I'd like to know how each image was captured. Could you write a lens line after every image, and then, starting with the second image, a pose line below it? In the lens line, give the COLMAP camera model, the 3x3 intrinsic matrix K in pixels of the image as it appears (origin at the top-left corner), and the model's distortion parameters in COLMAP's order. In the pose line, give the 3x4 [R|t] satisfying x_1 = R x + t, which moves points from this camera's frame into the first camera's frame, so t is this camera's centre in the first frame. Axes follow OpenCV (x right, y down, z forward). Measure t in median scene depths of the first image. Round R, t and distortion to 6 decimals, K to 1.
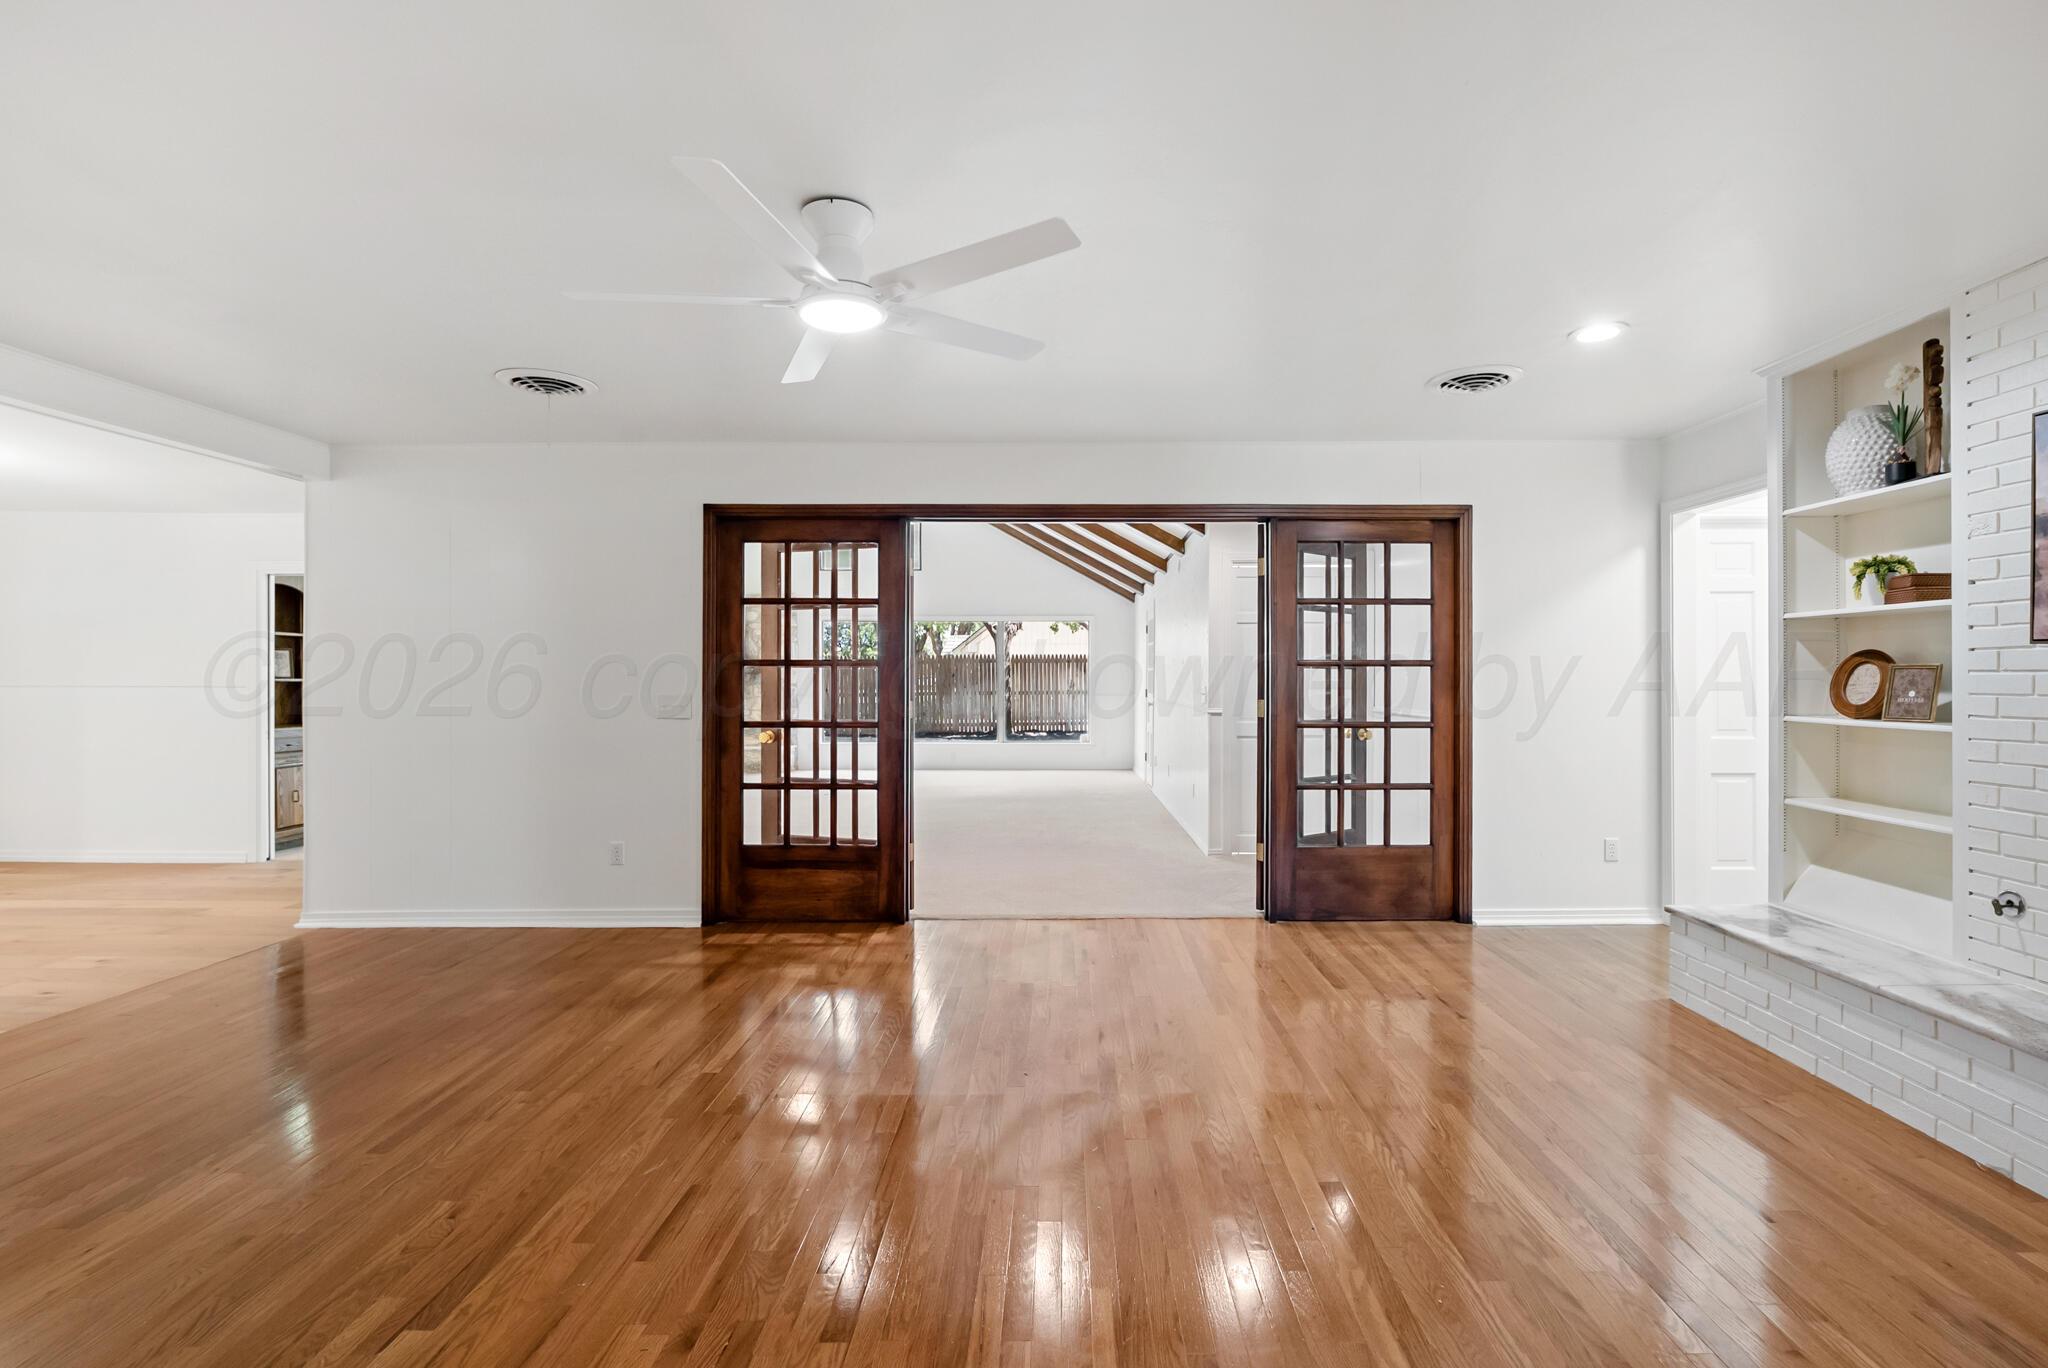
lens RADIAL K [[926.1, 0, 1034.4], [0, 926.1, 677.2], [0, 0, 1]] dist [-0.001676, -0.000137]
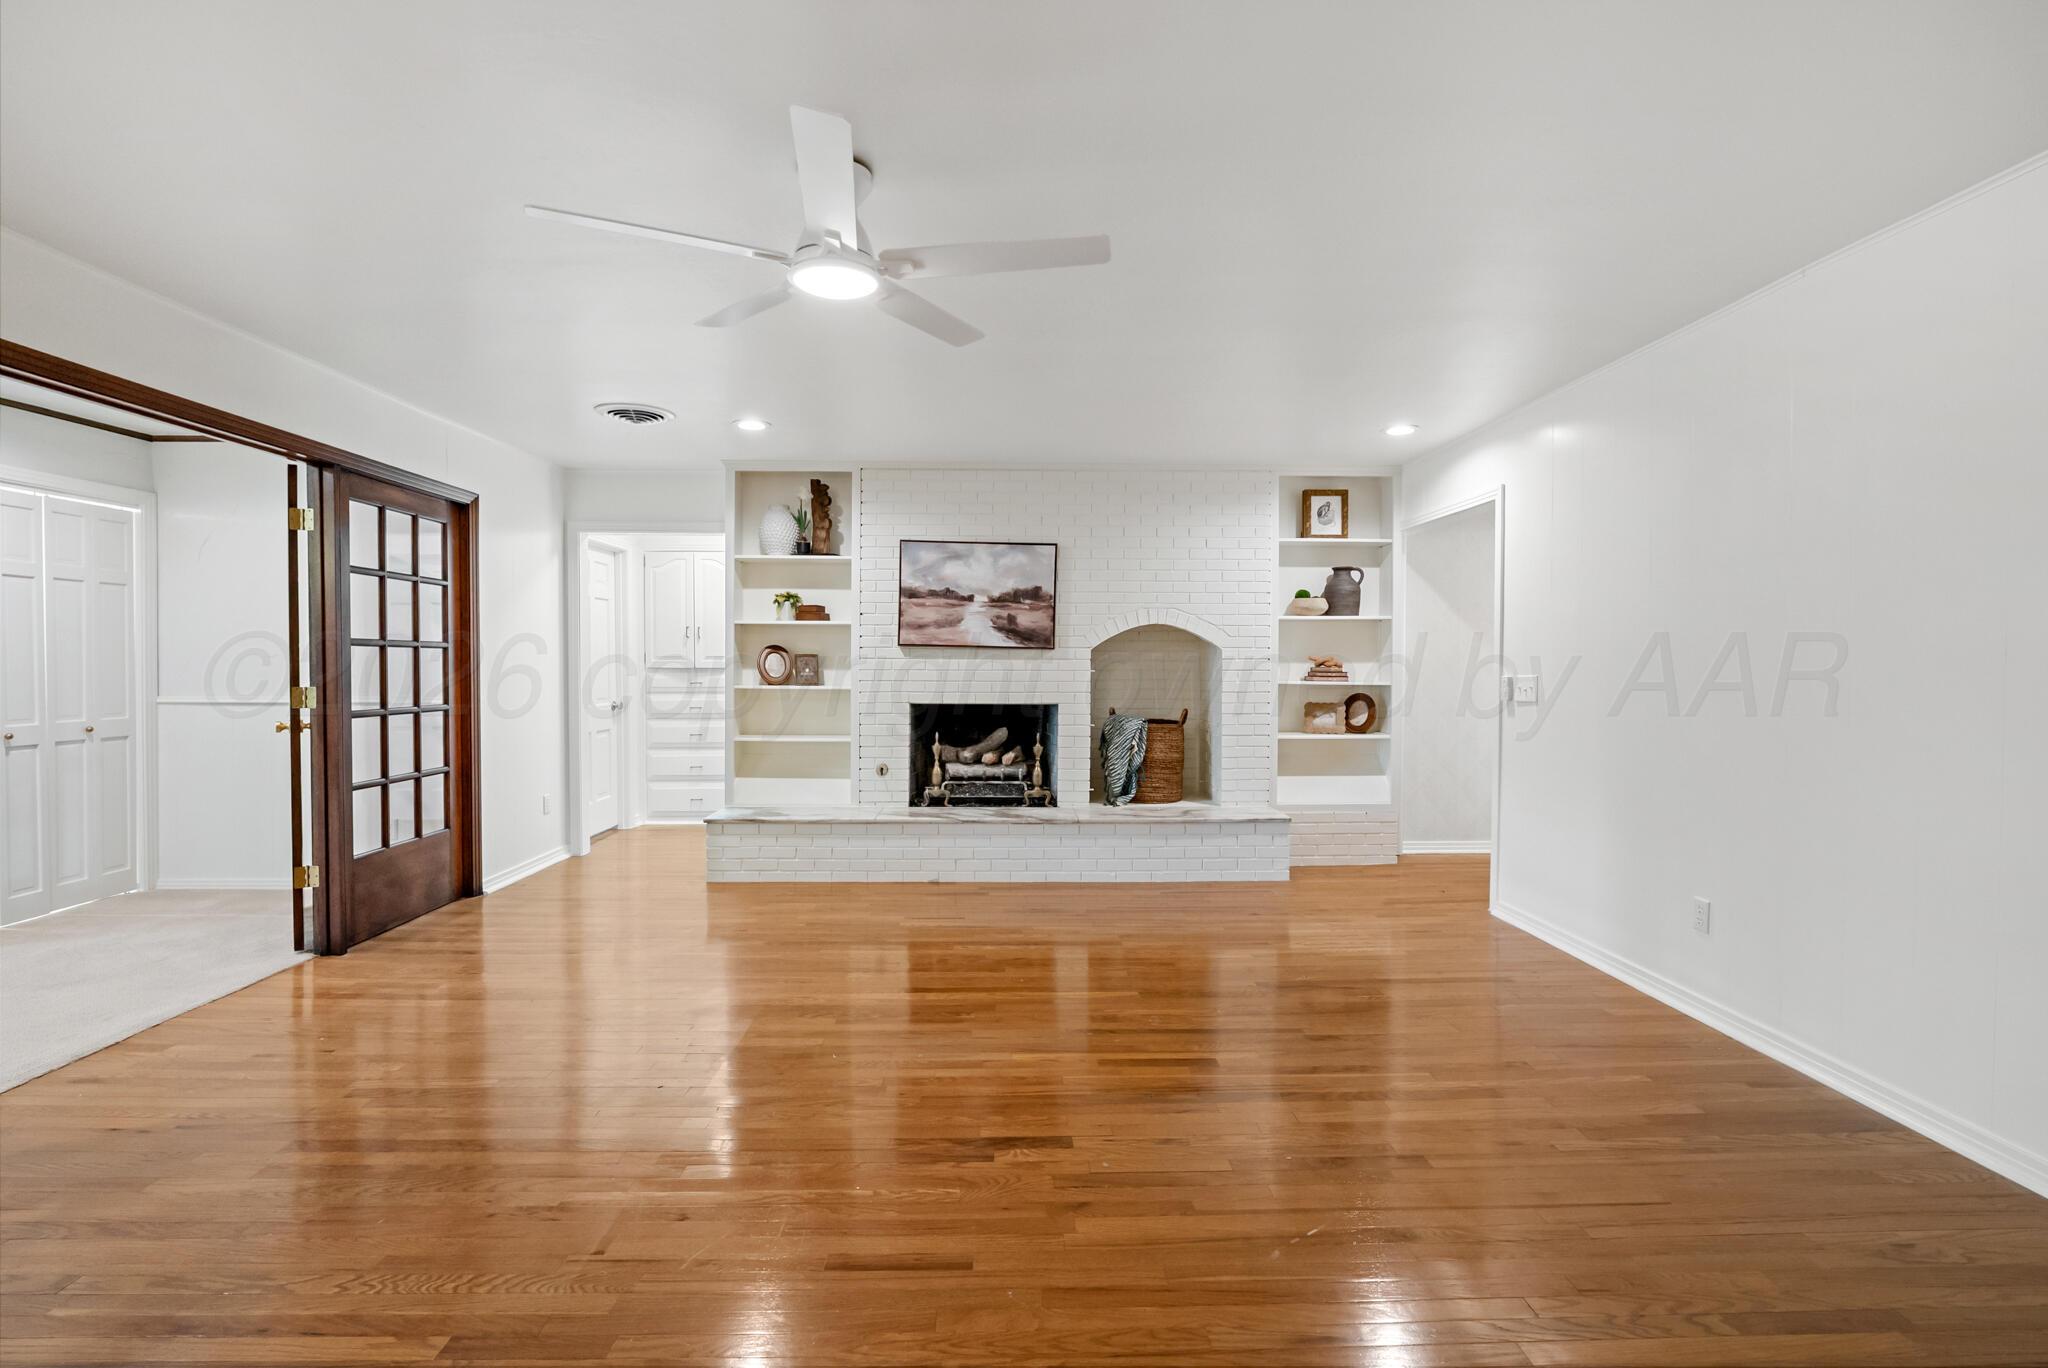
lens RADIAL K [[926.1, 0, 1034.4], [0, 926.1, 677.2], [0, 0, 1]] dist [-0.001676, -0.000137]
pose [[-0.052157, -0.012559, 0.998560, -0.812150], [-0.004007, 0.999915, 0.012367, 0.006607], [-0.998631, -0.003357, -0.052203, 0.582775]]
